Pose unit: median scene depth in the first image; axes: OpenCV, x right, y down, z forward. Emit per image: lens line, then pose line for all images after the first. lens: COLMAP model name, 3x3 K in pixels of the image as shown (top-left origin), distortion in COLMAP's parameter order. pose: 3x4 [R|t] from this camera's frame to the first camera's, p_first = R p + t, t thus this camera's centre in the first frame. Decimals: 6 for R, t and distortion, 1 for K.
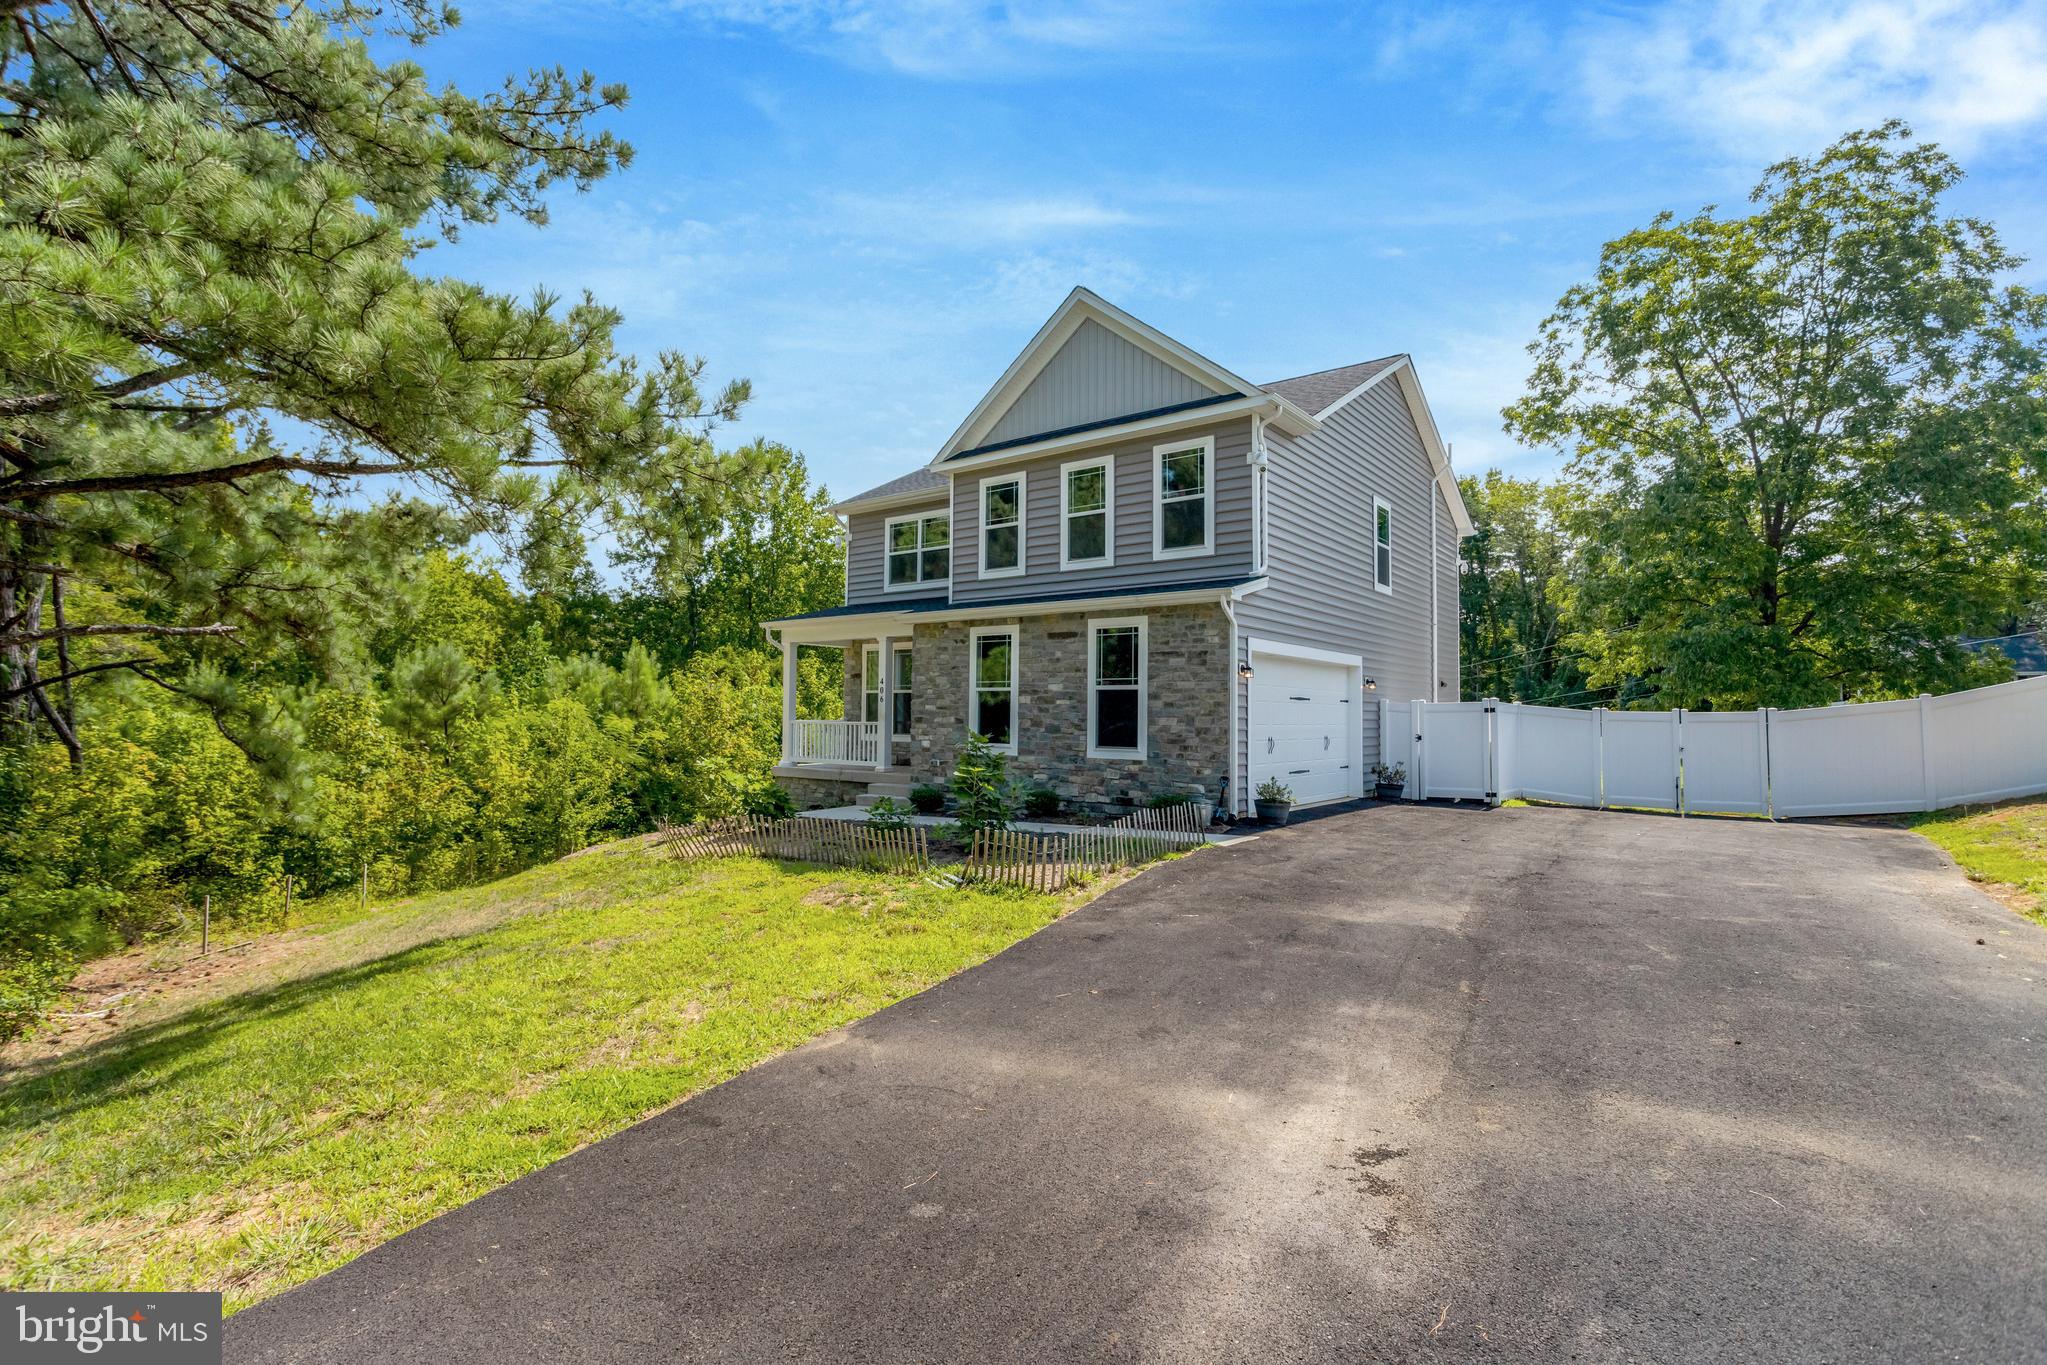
lens RADIAL K [[981.3, 0, 1040.7], [0, 981.3, 681.2], [0, 0, 1]] dist [0.003285, 0.000715]
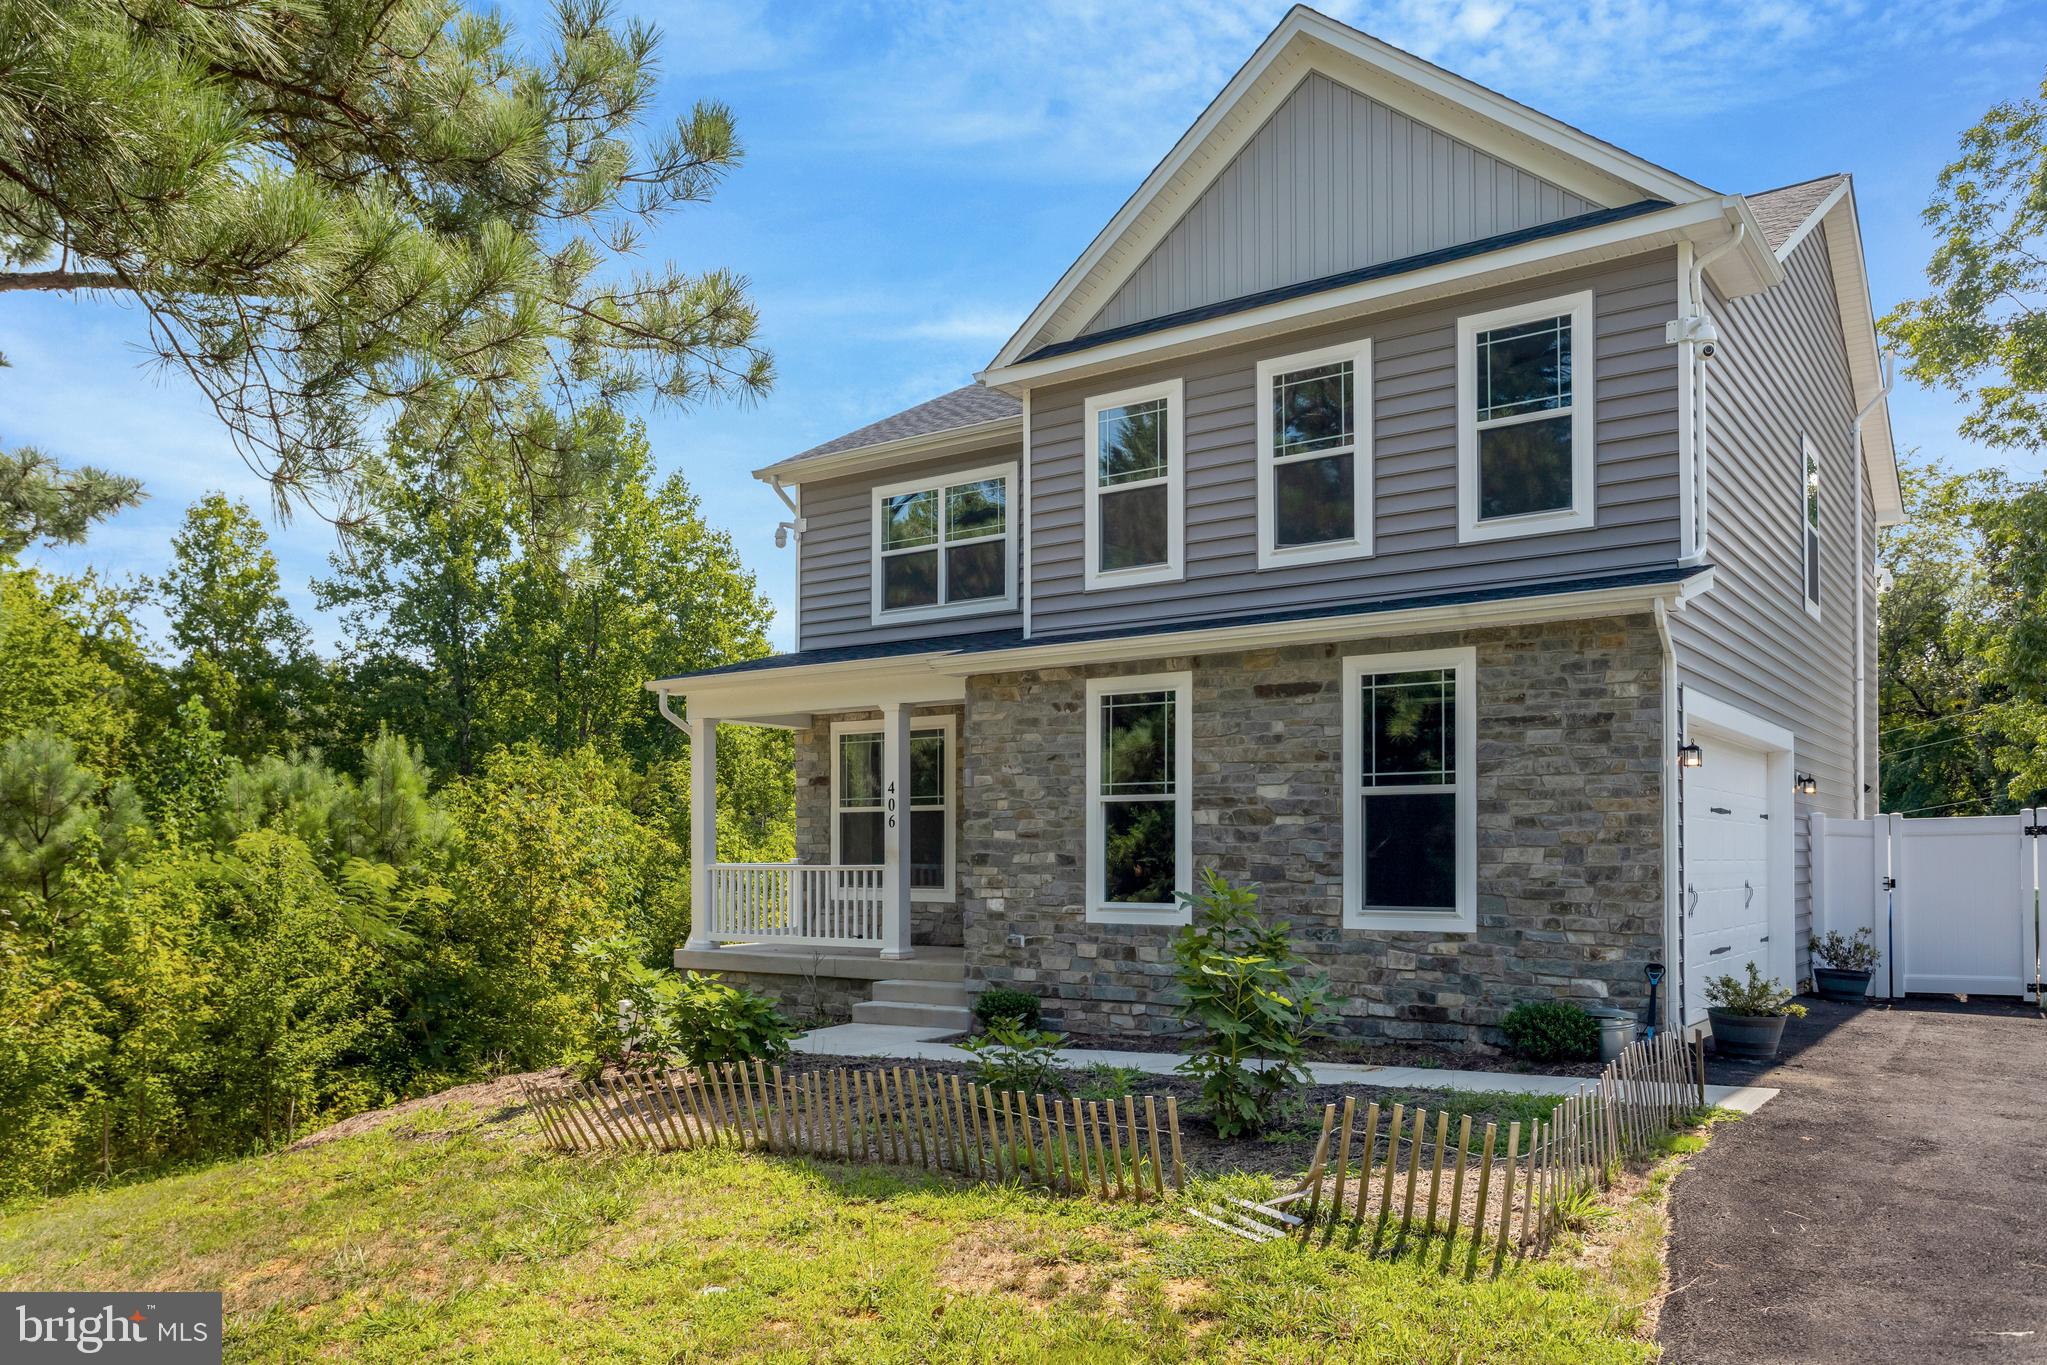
lens RADIAL K [[1542.0, 0, 1045.3], [0, 1542.0, 842.4], [0, 0, 1]] dist [0.006549, 0.002424]
pose [[0.999329, -0.010258, 0.035170, -0.119718], [0.009351, 0.999621, 0.025880, 0.009677], [-0.035422, -0.025534, 0.999046, 0.181841]]
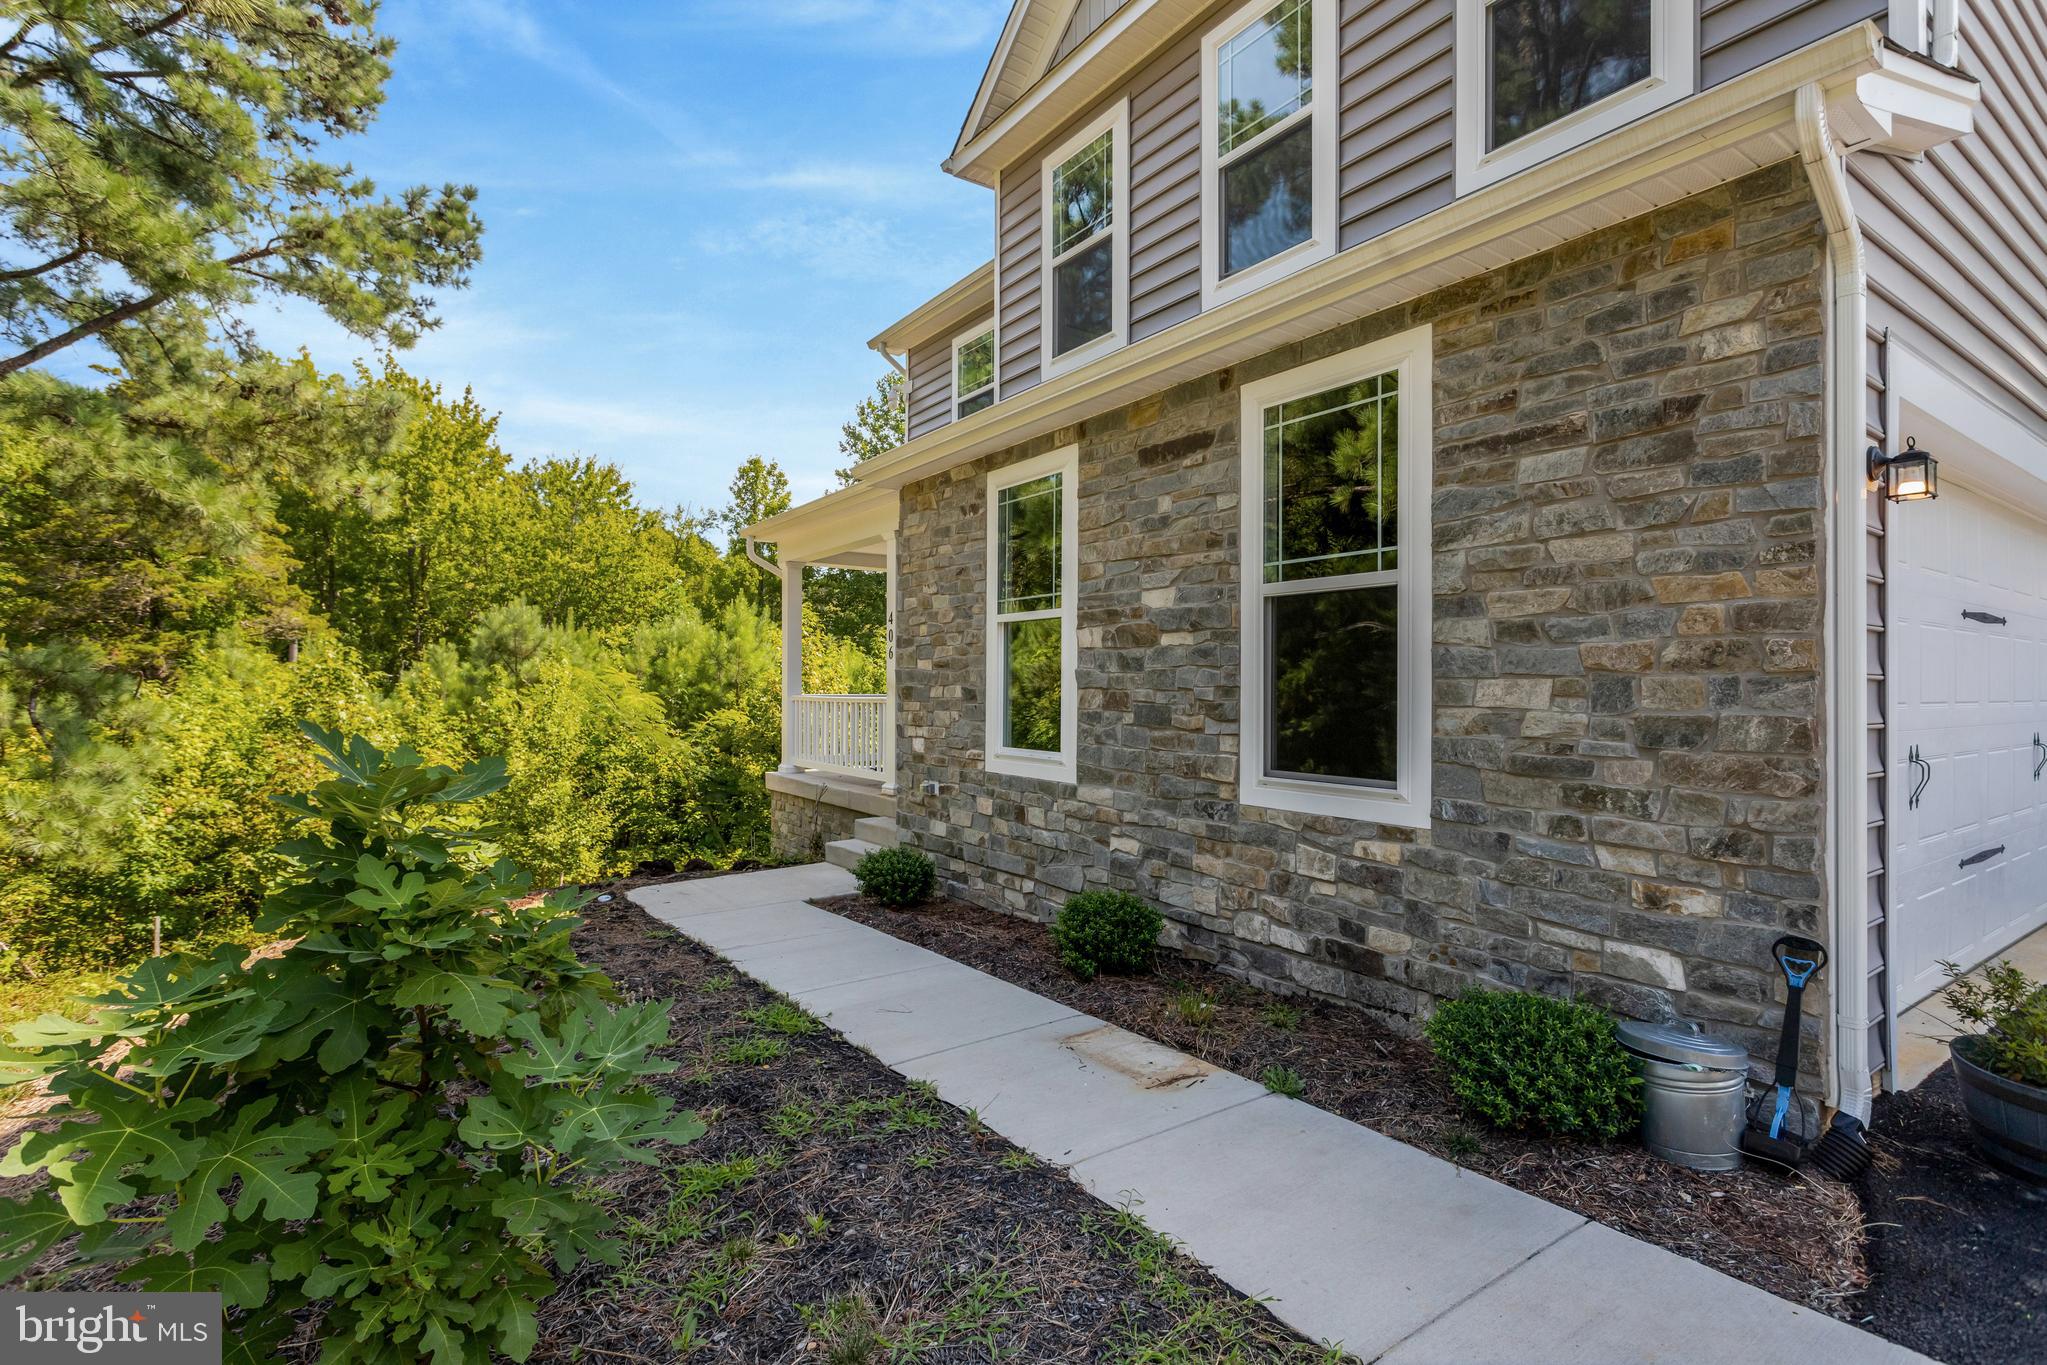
lens RADIAL K [[981.3, 0, 1017.5], [0, 981.3, 682.7], [0, 0, 1]] dist [0.003285, 0.000715]
pose [[0.947748, -0.008080, -0.318917, 0.072459], [0.017015, 0.999537, 0.025240, 0.024208], [0.318566, -0.029348, 0.947446, 0.586005]]
